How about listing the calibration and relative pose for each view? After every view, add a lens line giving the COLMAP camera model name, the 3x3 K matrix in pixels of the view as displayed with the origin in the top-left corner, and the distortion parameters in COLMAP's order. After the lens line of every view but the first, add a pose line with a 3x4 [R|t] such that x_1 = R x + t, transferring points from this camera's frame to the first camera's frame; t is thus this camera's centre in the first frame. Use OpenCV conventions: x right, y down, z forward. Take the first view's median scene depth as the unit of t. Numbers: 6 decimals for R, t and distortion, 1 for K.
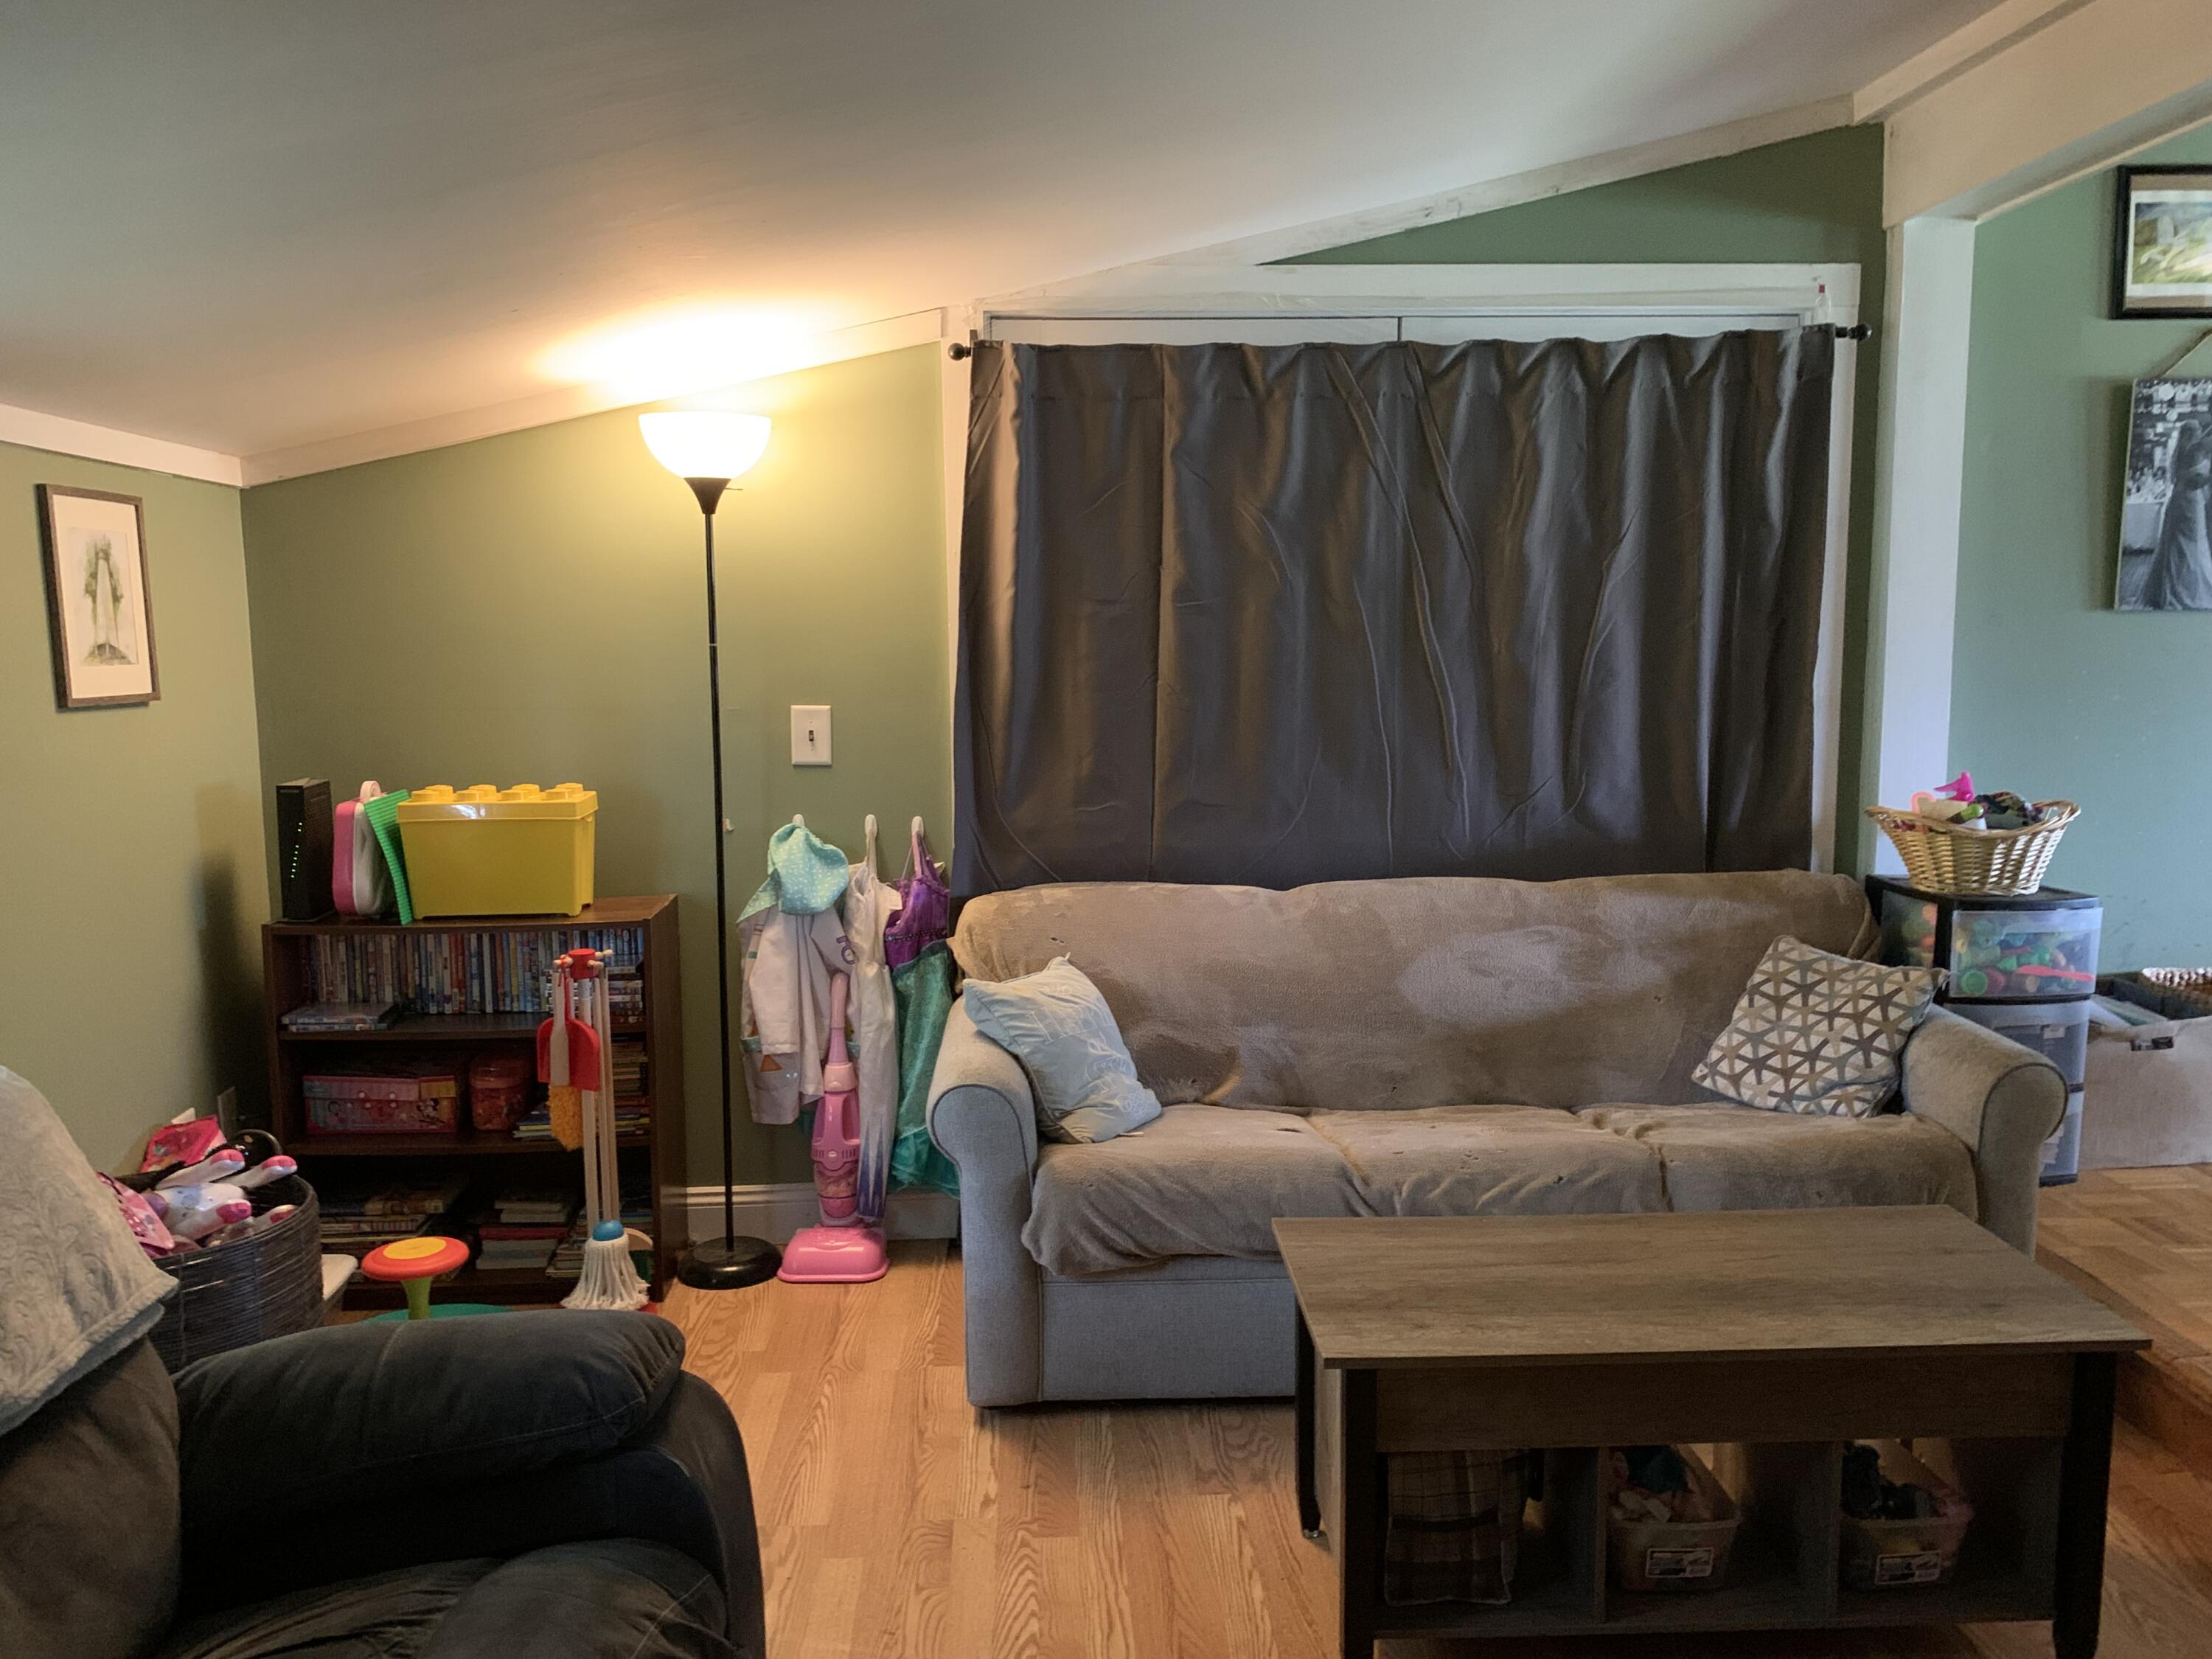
lens RADIAL K [[1695.0, 0, 1099.8], [0, 1695.0, 779.9], [0, 0, 1]] dist [0.004179, 0.005348]
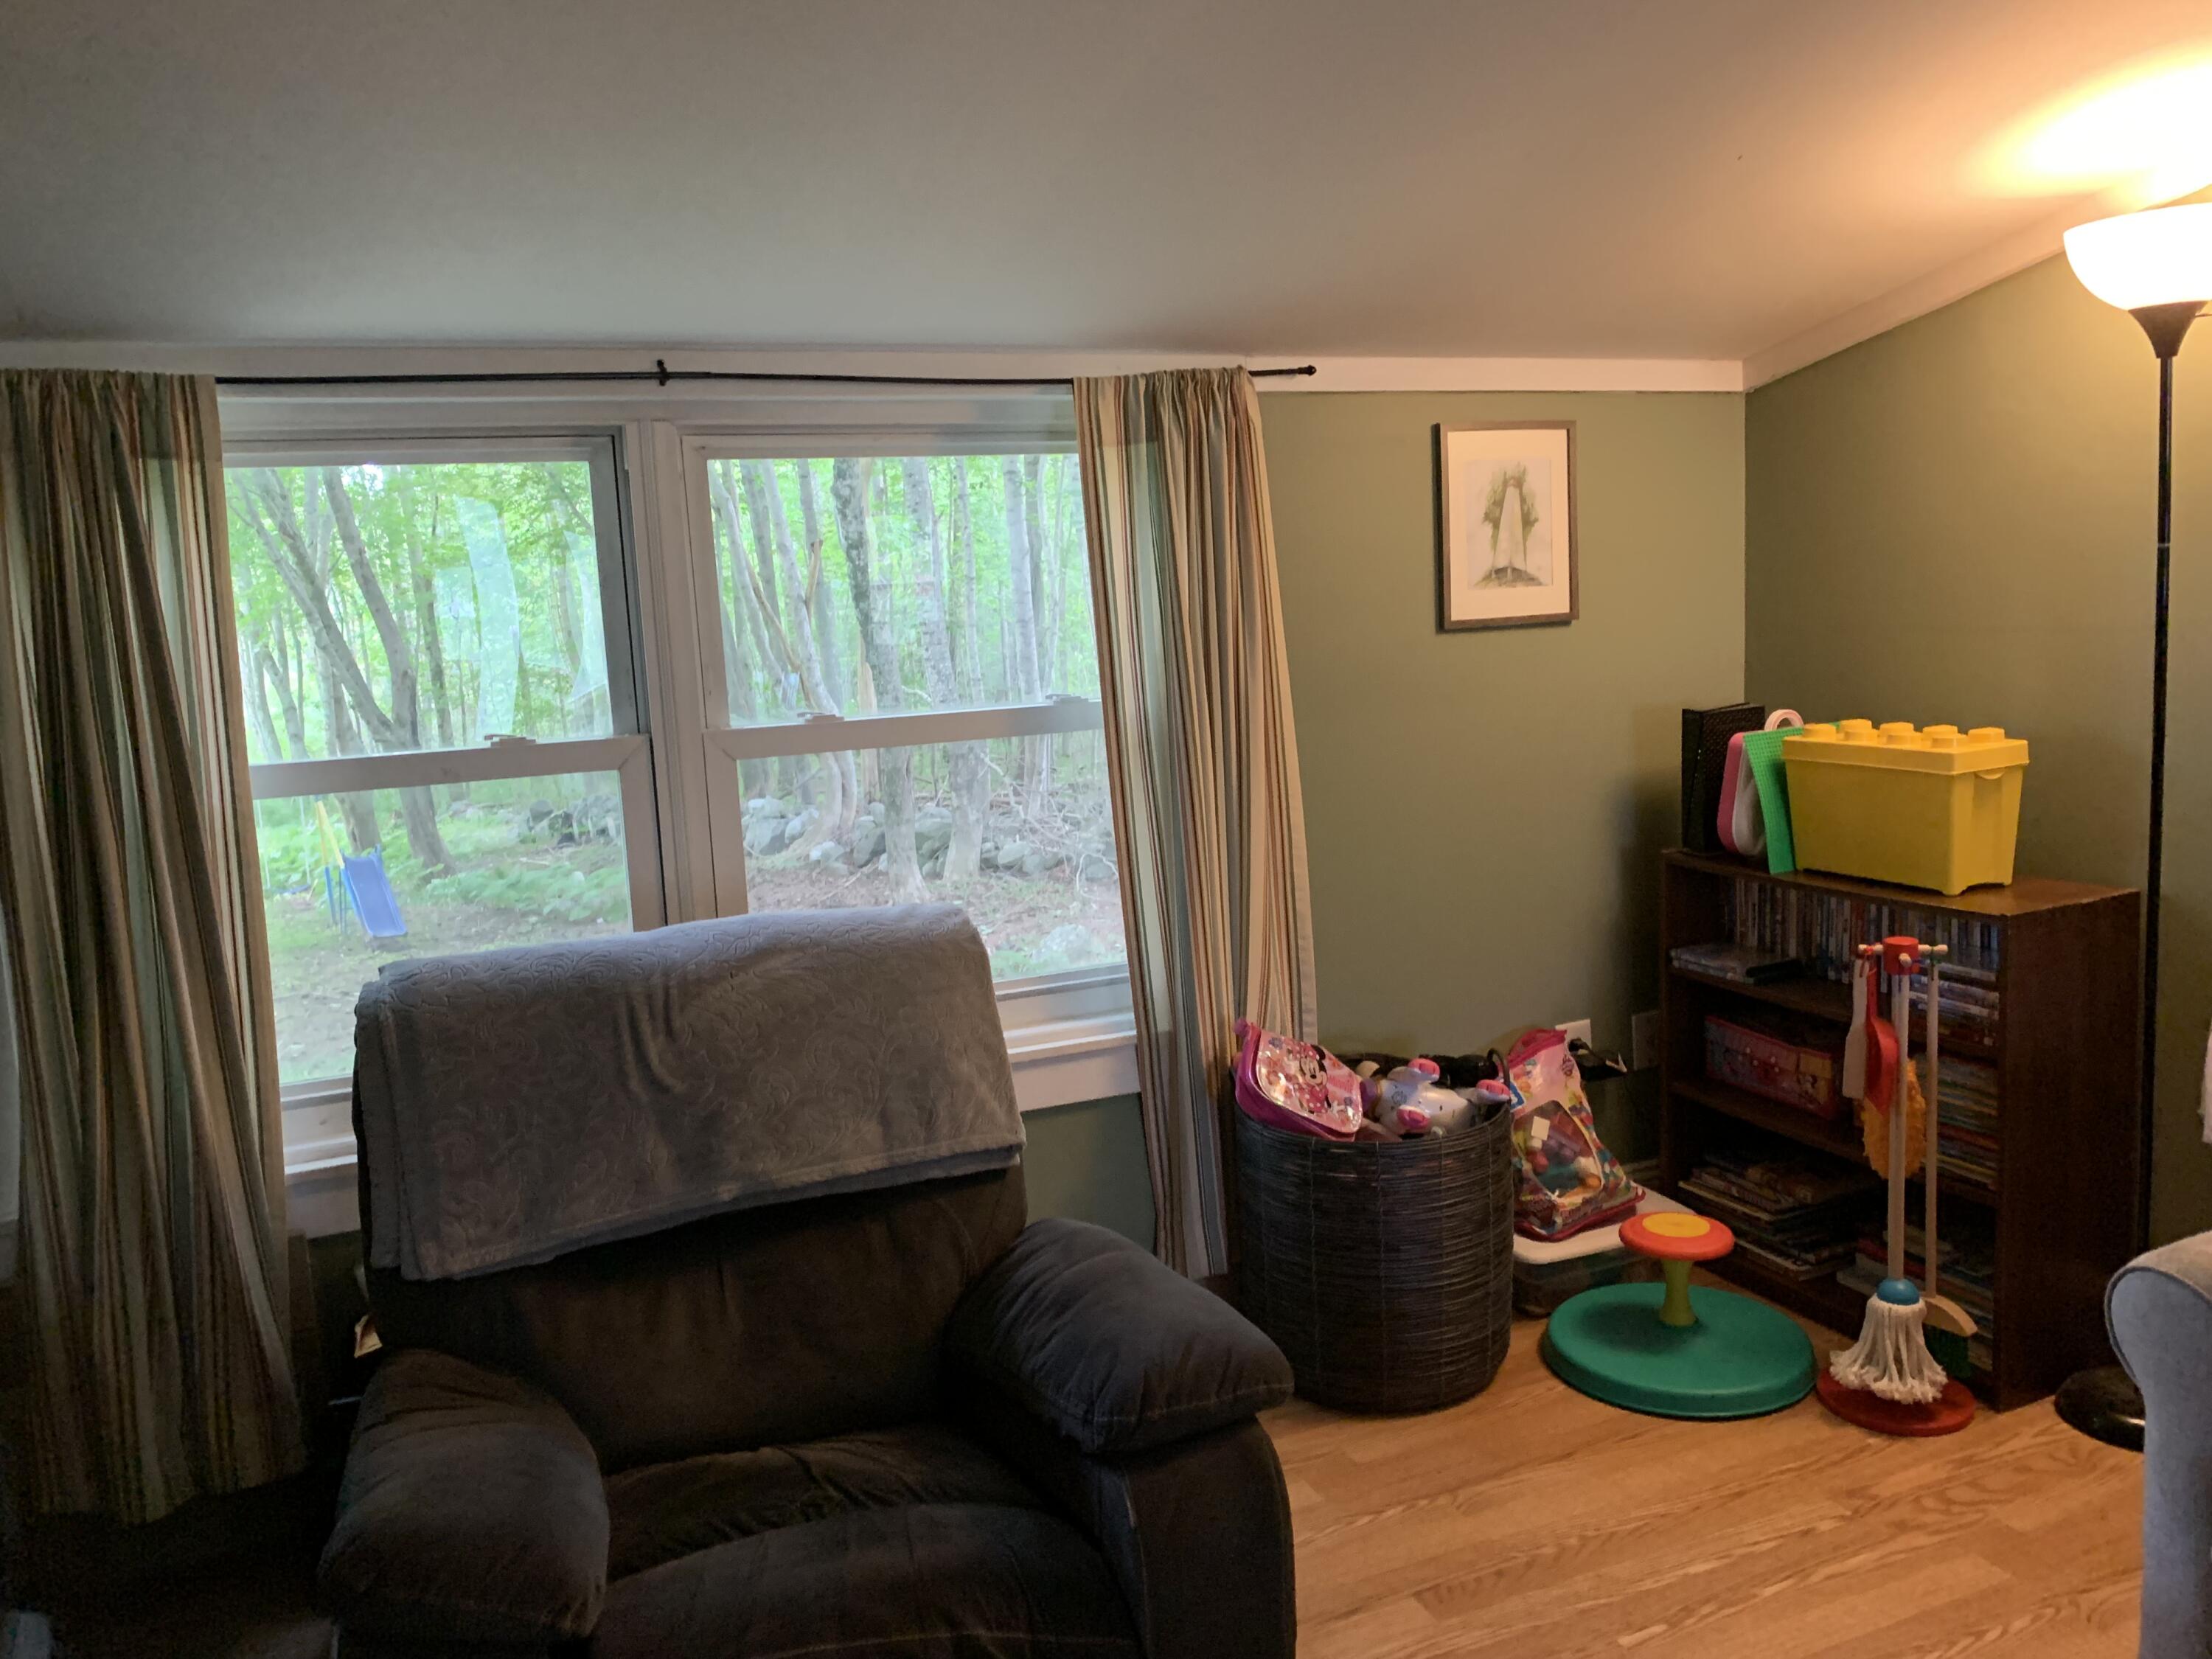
lens RADIAL K [[1695.0, 0, 1099.8], [0, 1695.0, 779.9], [0, 0, 1]] dist [0.004179, 0.005348]
pose [[0.342825, 0.100641, -0.933993, 0.296682], [-0.036061, 0.994922, 0.093970, -0.034790], [0.938707, 0.001465, 0.344713, 0.359732]]
